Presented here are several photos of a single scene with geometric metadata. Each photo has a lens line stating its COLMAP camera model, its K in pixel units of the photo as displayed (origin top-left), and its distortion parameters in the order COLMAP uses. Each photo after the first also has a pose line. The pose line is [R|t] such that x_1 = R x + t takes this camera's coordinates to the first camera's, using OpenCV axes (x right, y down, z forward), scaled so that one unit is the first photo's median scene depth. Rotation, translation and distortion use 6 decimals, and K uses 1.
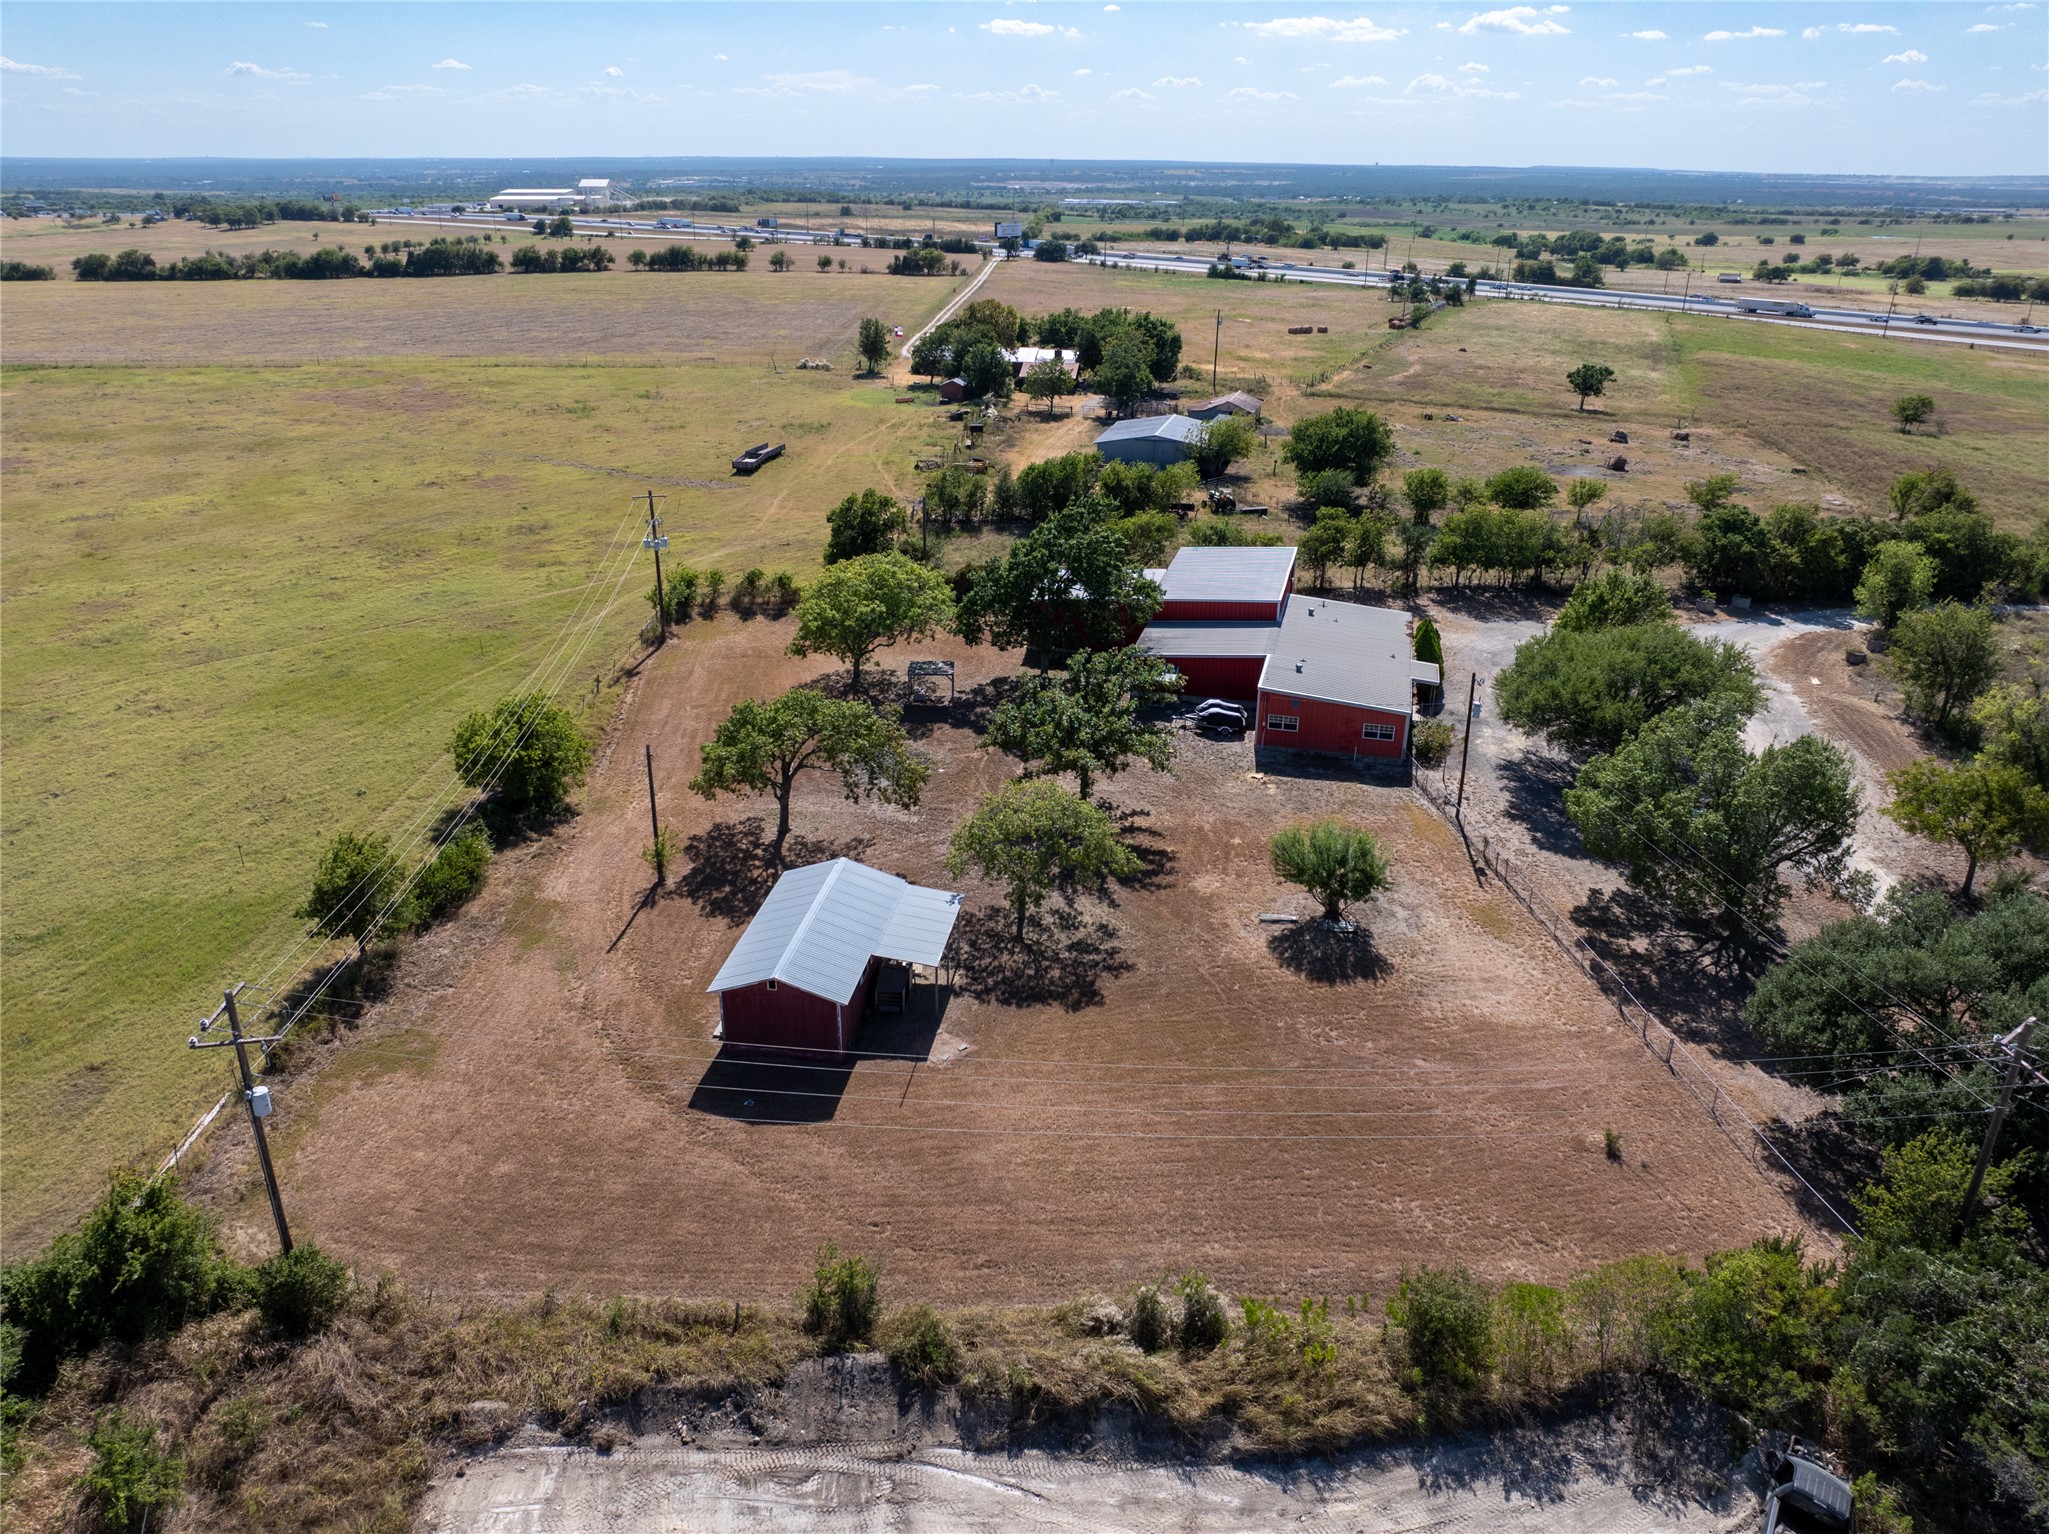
lens RADIAL K [[1439.7, 0, 1028.3], [0, 1439.7, 762.0], [0, 0, 1]] dist [-0.056639, 0.032289]
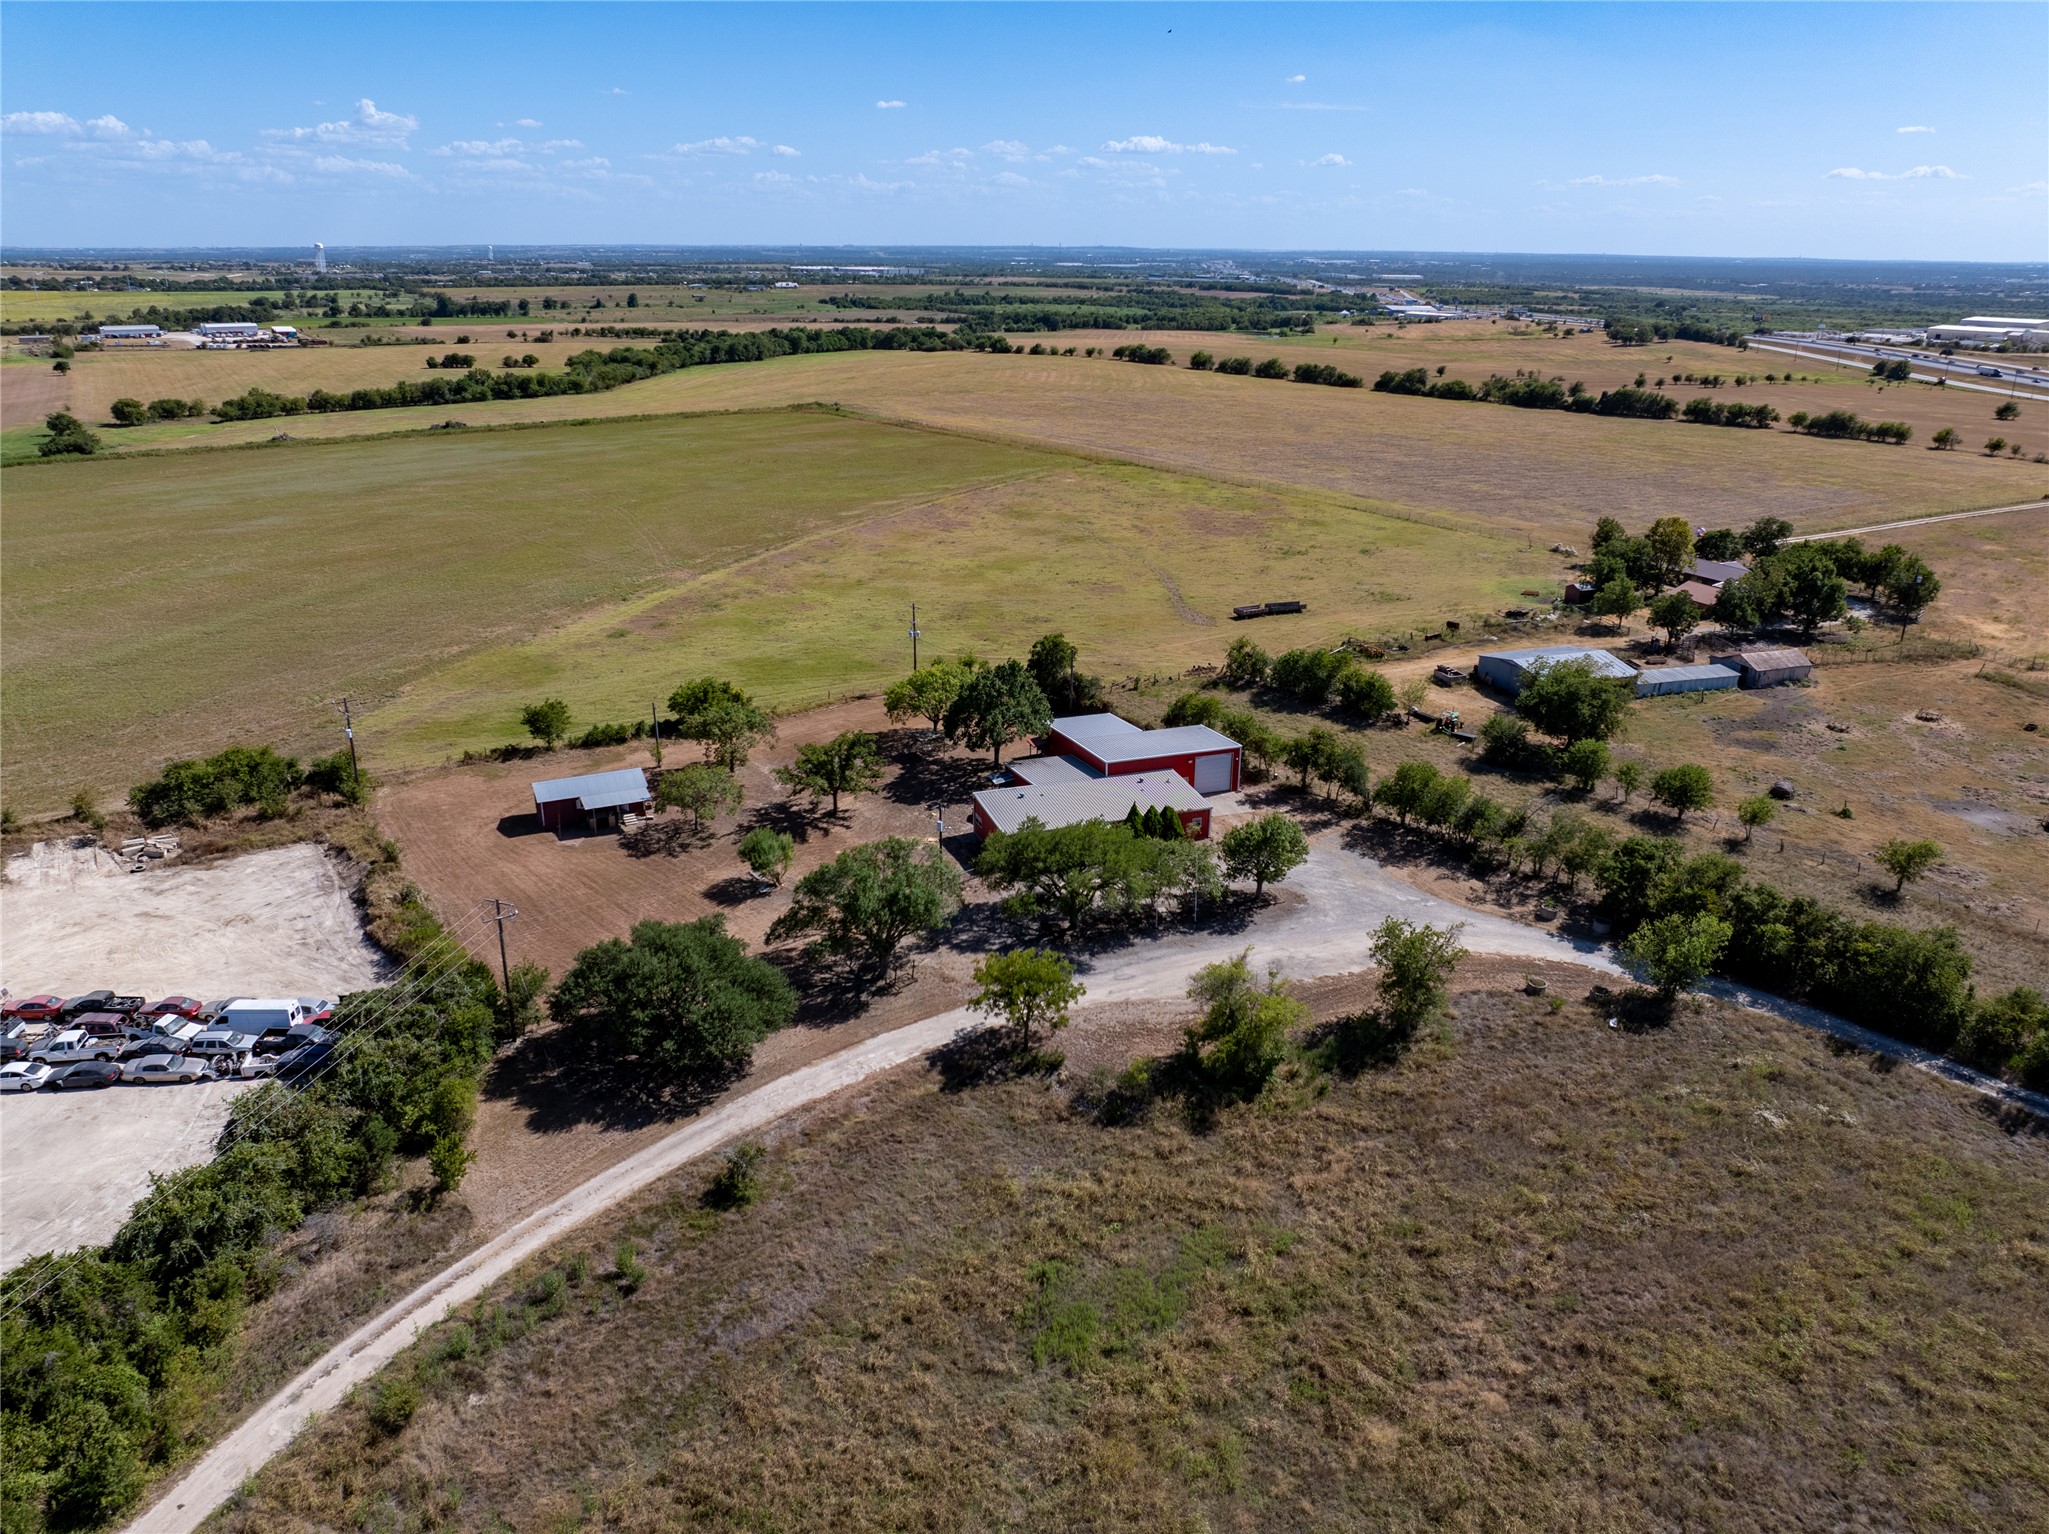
lens RADIAL K [[1434.9, 0, 1024.5], [0, 1434.9, 767.0], [0, 0, 1]] dist [-0.041588, 0.010129]
pose [[0.564463, 0.278185, -0.777171, 1.095081], [-0.323270, 0.940798, 0.101962, -0.201026], [0.759525, 0.193683, 0.620974, 0.049399]]
